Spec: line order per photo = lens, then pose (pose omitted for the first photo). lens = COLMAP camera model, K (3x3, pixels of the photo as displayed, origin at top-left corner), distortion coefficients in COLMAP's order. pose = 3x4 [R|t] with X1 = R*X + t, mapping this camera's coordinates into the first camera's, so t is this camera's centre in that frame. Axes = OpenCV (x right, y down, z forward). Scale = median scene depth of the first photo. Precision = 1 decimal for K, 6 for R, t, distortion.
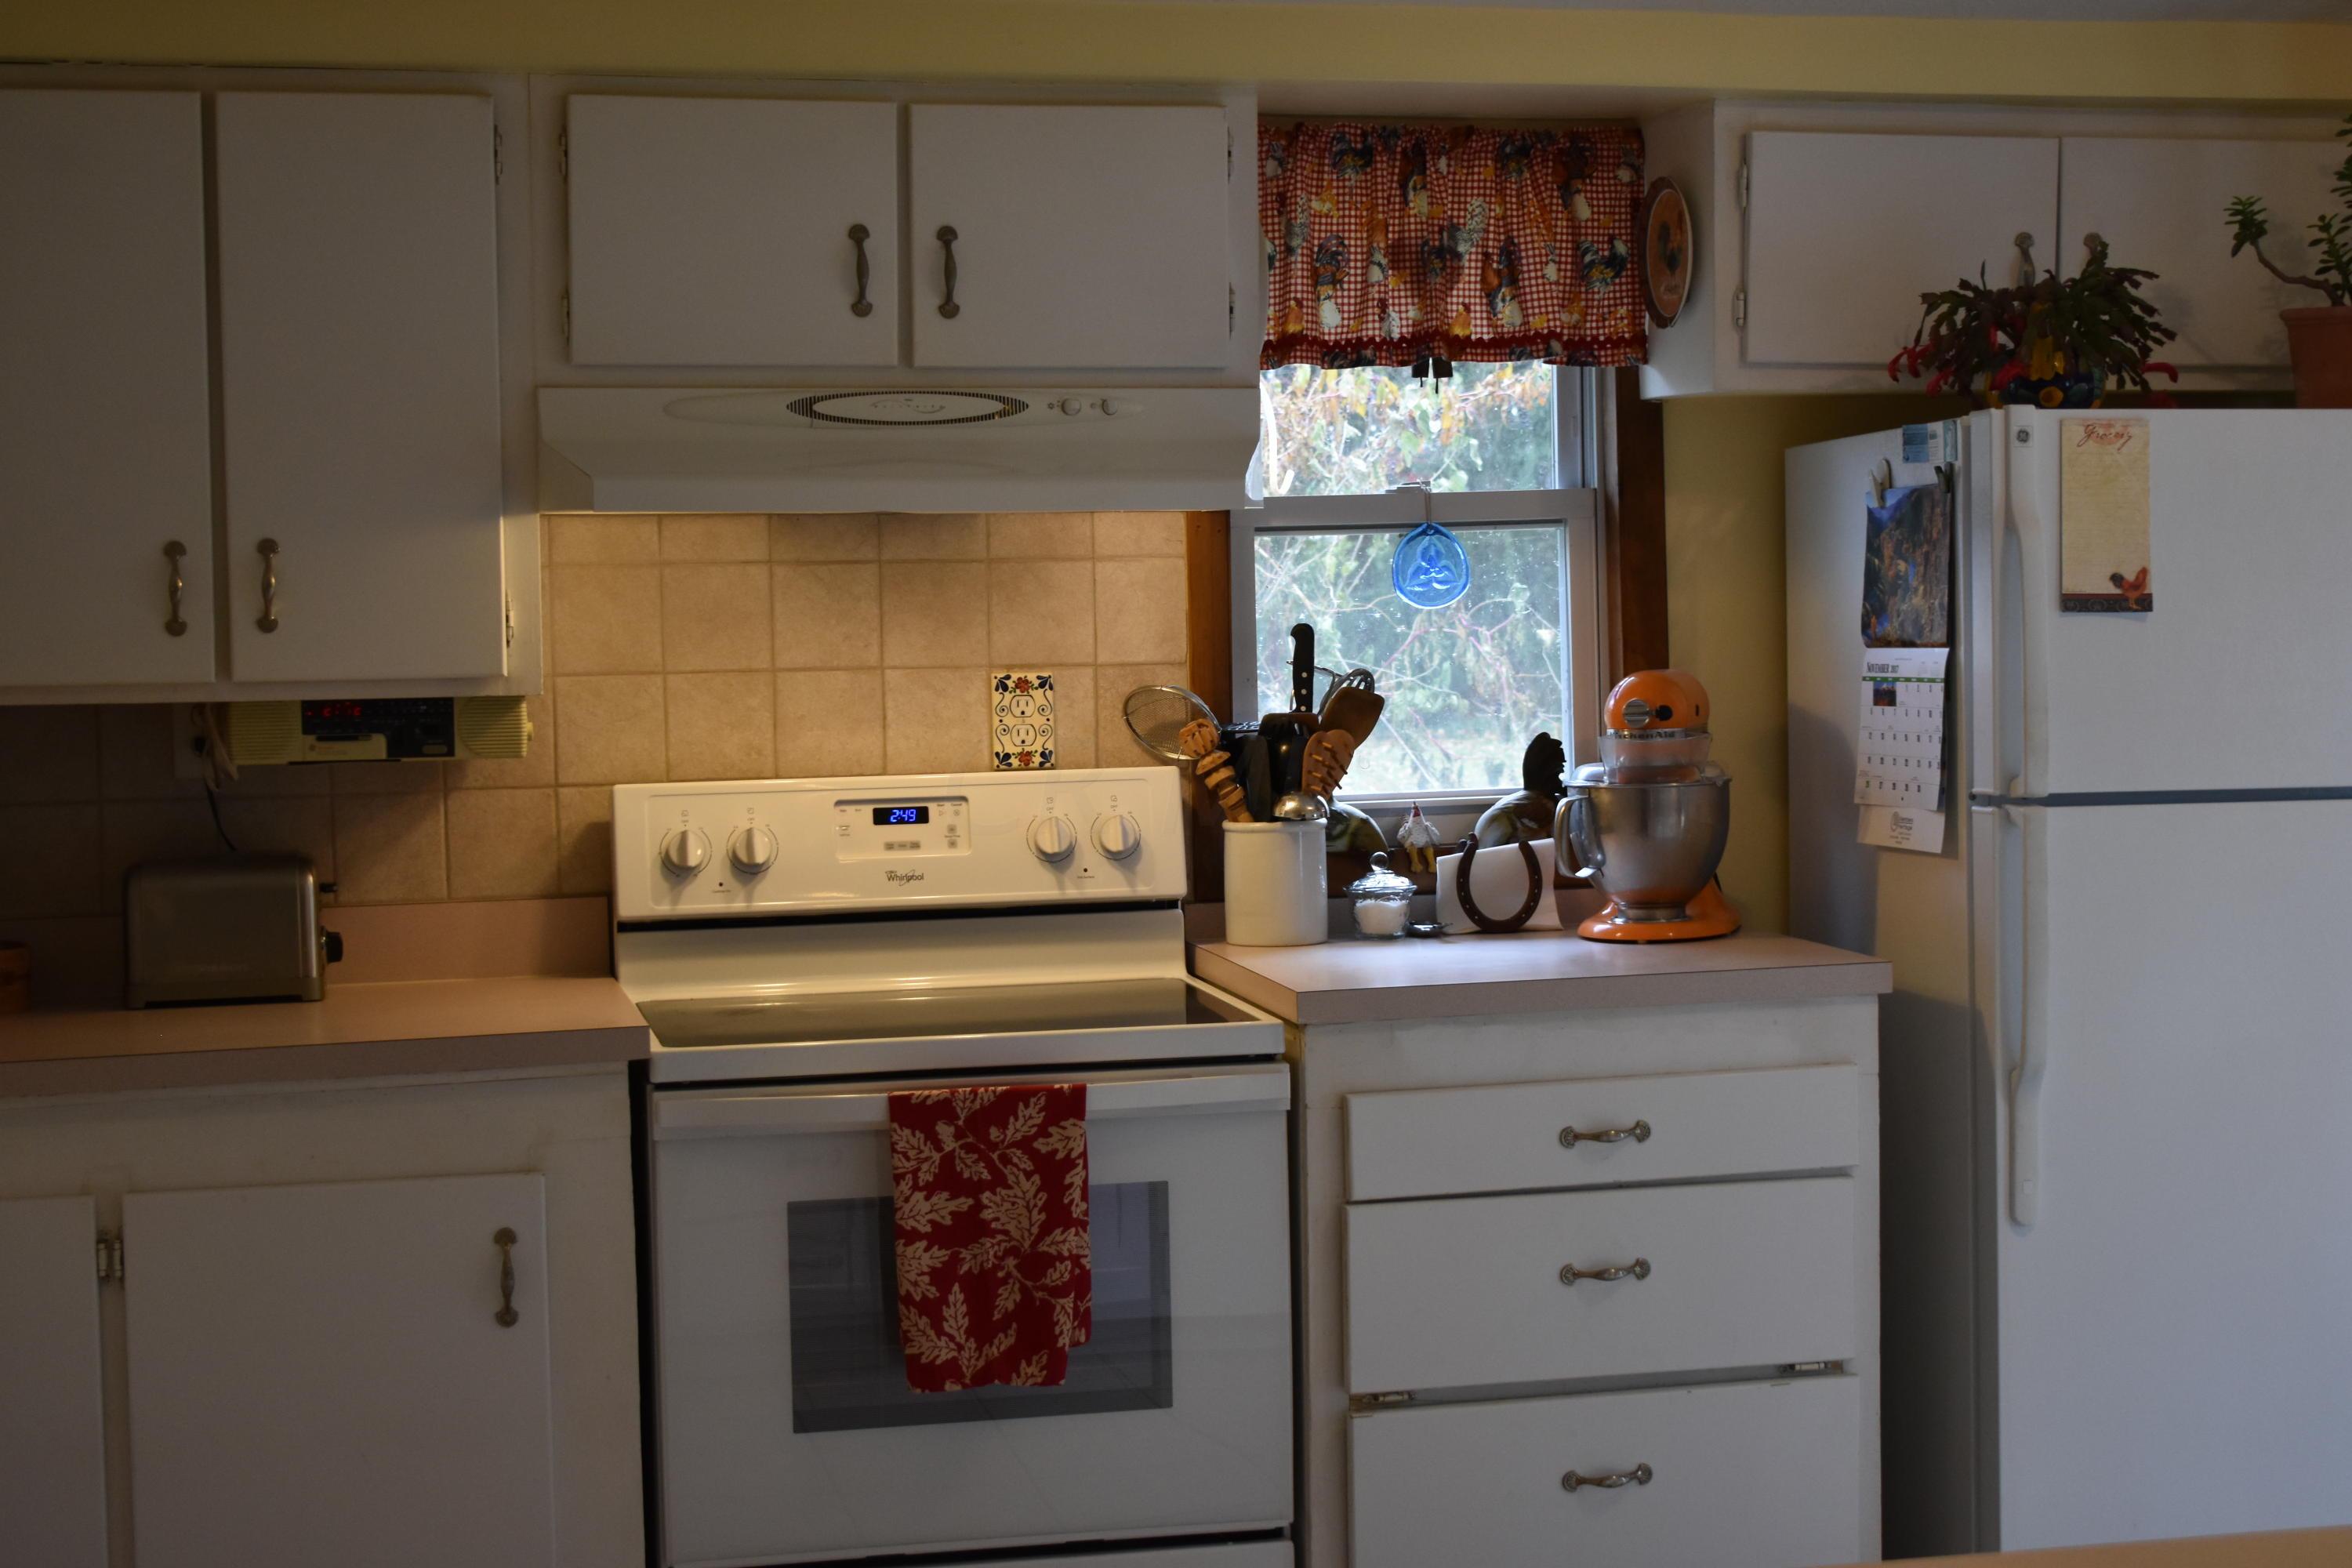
lens RADIAL K [[3727.1, 0, 1181.7], [0, 3727.1, 796.6], [0, 0, 1]] dist [-0.013788, 0.000000]
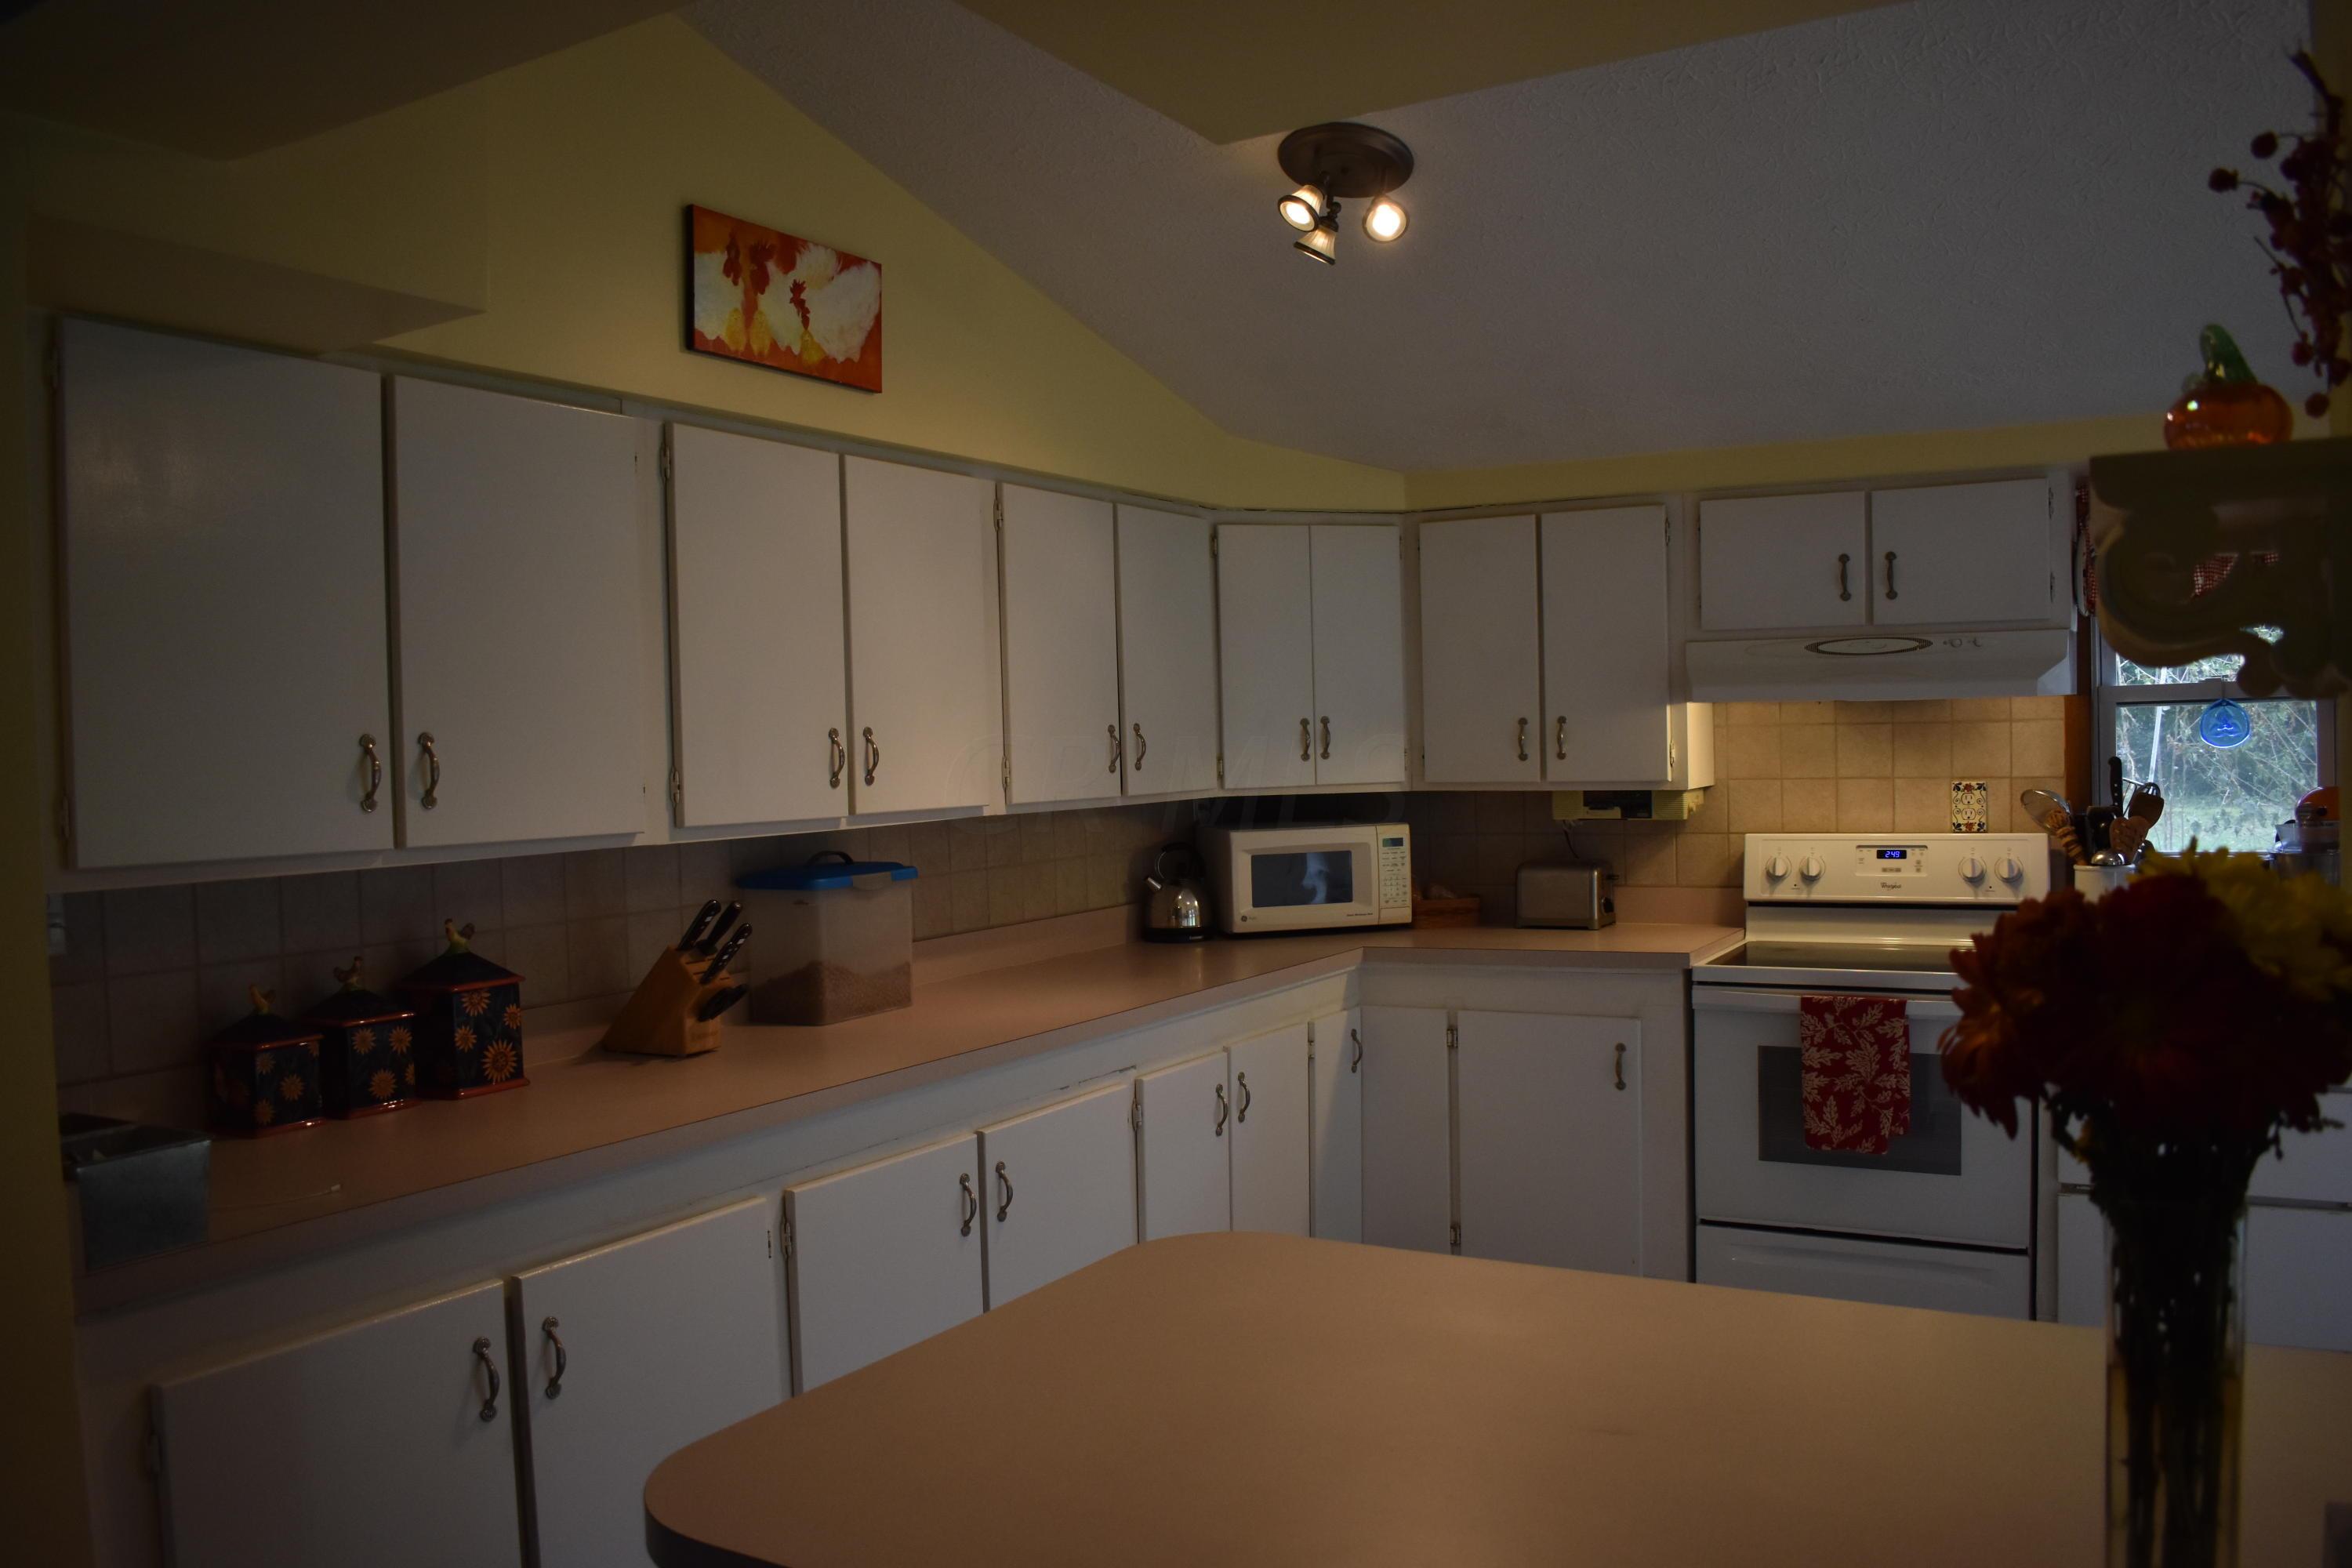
lens RADIAL K [[1841.4, 0, 1228.1], [0, 1841.4, 798.1], [0, 0, 1]] dist [-0.088155, 0.009248]
pose [[0.754484, 0.021785, -0.655956, 0.302673], [-0.026801, 0.999638, 0.002372, -0.018266], [0.655771, 0.015791, 0.754795, 0.062391]]
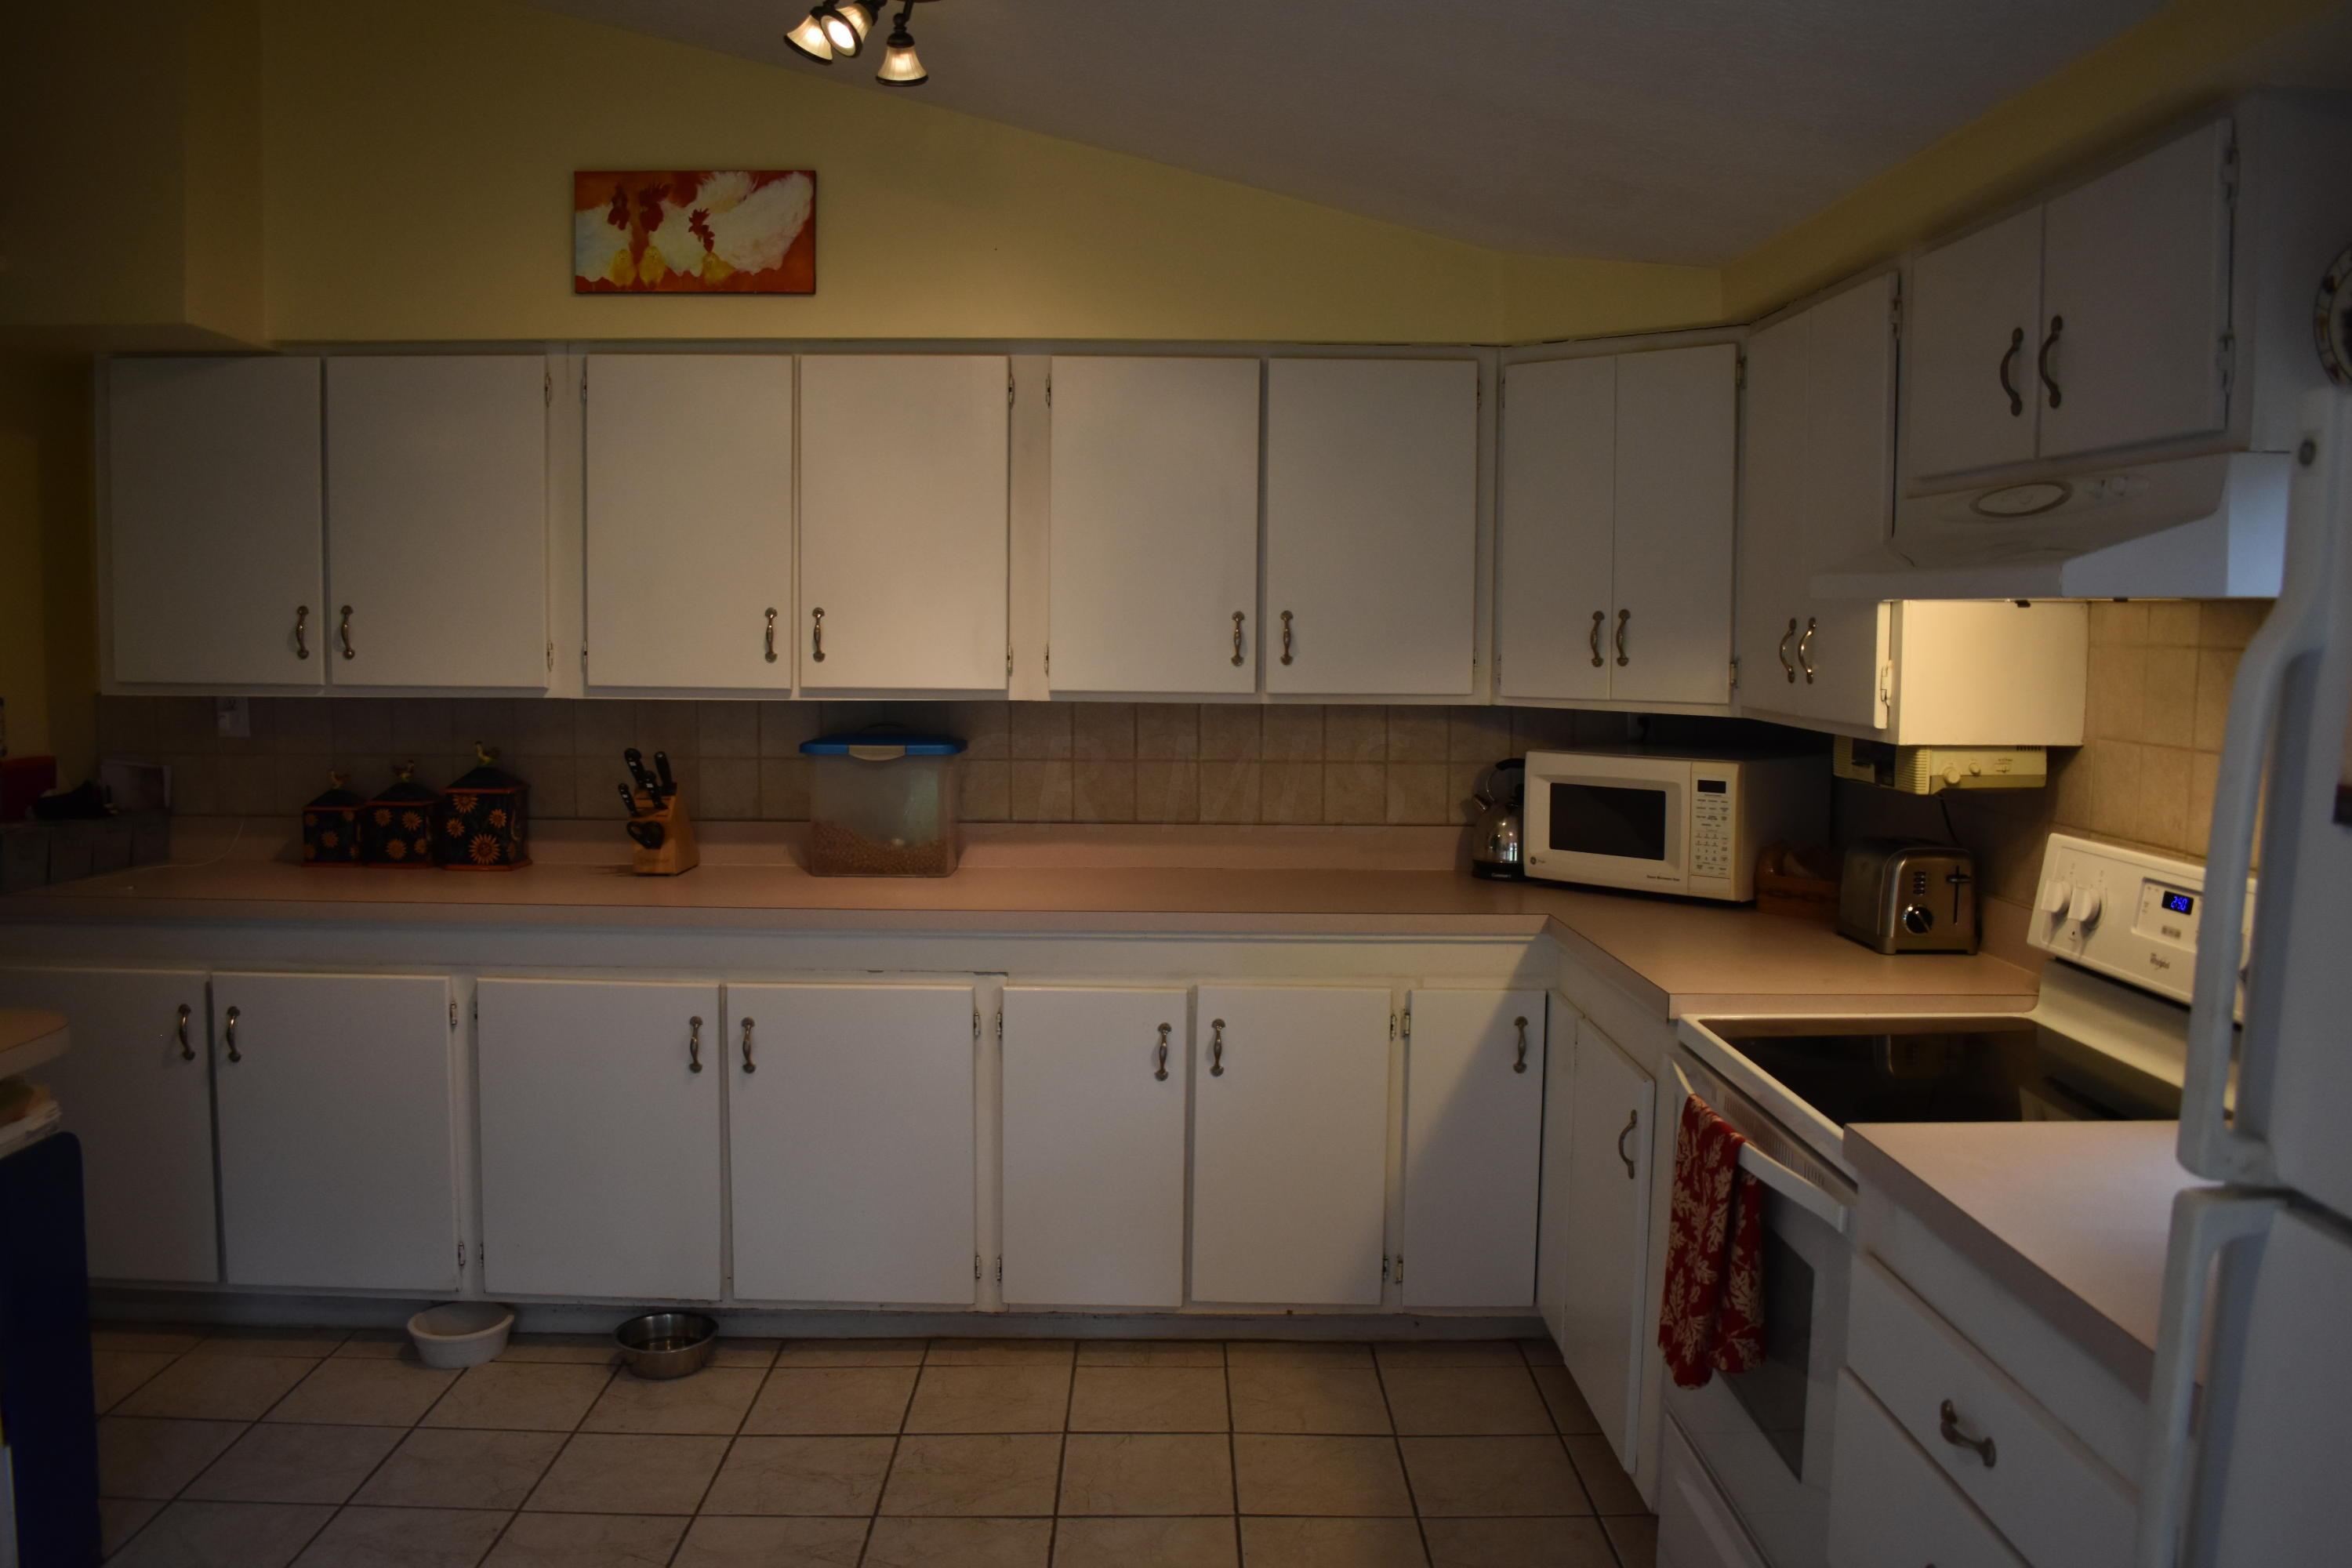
lens RADIAL K [[1841.4, 0, 1217.7], [0, 1841.4, 806.4], [0, 0, 1]] dist [-0.088155, 0.009248]
pose [[-0.194273, 0.112212, -0.974508, 0.469266], [-0.062481, 0.990003, 0.126452, -0.069643], [0.978956, 0.085454, -0.185320, 0.887561]]
